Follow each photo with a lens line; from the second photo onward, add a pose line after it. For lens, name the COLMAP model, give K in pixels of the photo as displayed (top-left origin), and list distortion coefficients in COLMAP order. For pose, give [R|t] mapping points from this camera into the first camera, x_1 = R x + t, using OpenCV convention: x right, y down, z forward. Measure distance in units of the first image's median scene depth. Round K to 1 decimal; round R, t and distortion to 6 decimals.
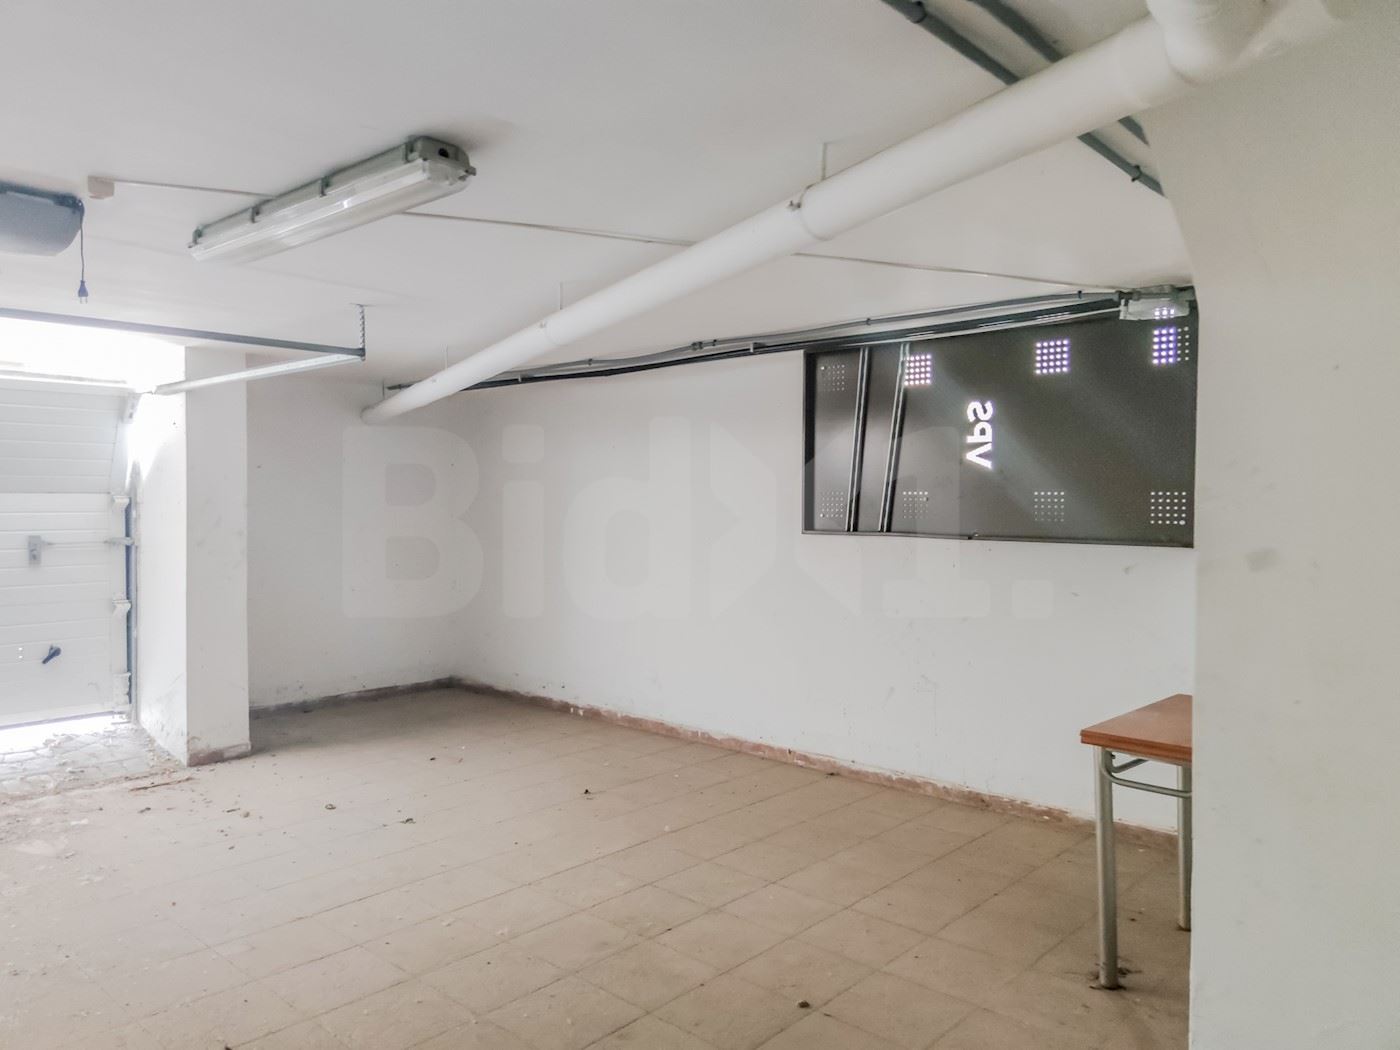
lens RADIAL K [[984.5, 0, 694.6], [0, 984.5, 519.5], [0, 0, 1]] dist [0.091457, -0.101059]
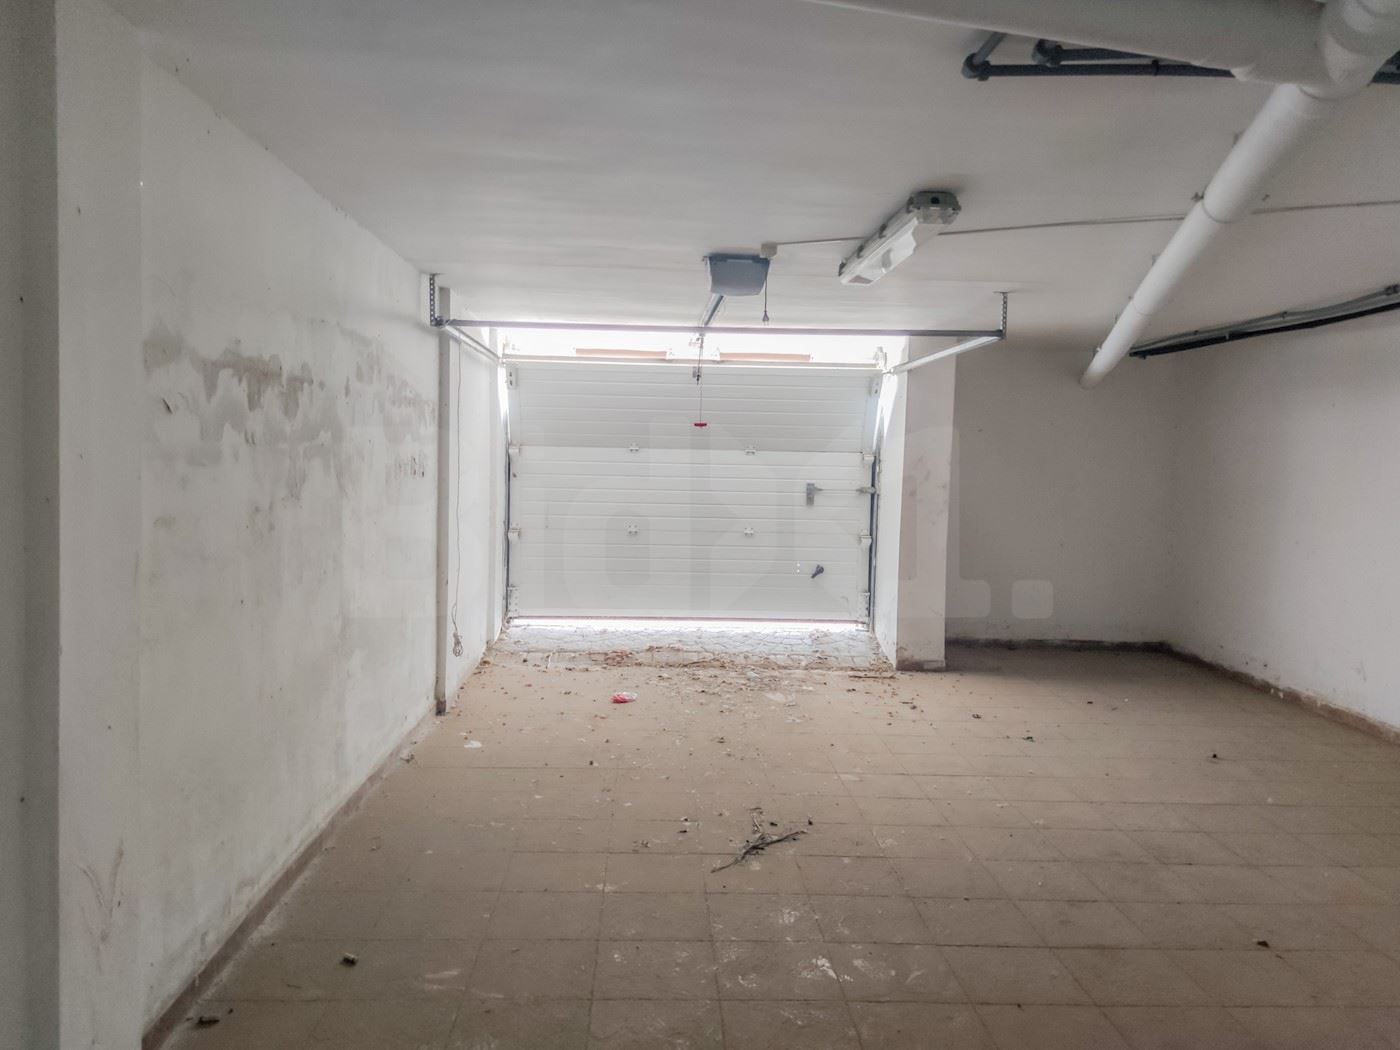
lens RADIAL K [[984.5, 0, 674.8], [0, 984.5, 522.6], [0, 0, 1]] dist [0.091457, -0.101059]
pose [[0.704932, 0.062492, -0.706517, 0.164709], [-0.033958, 0.997942, 0.054387, 0.003233], [0.708462, -0.014347, 0.705603, -0.073420]]
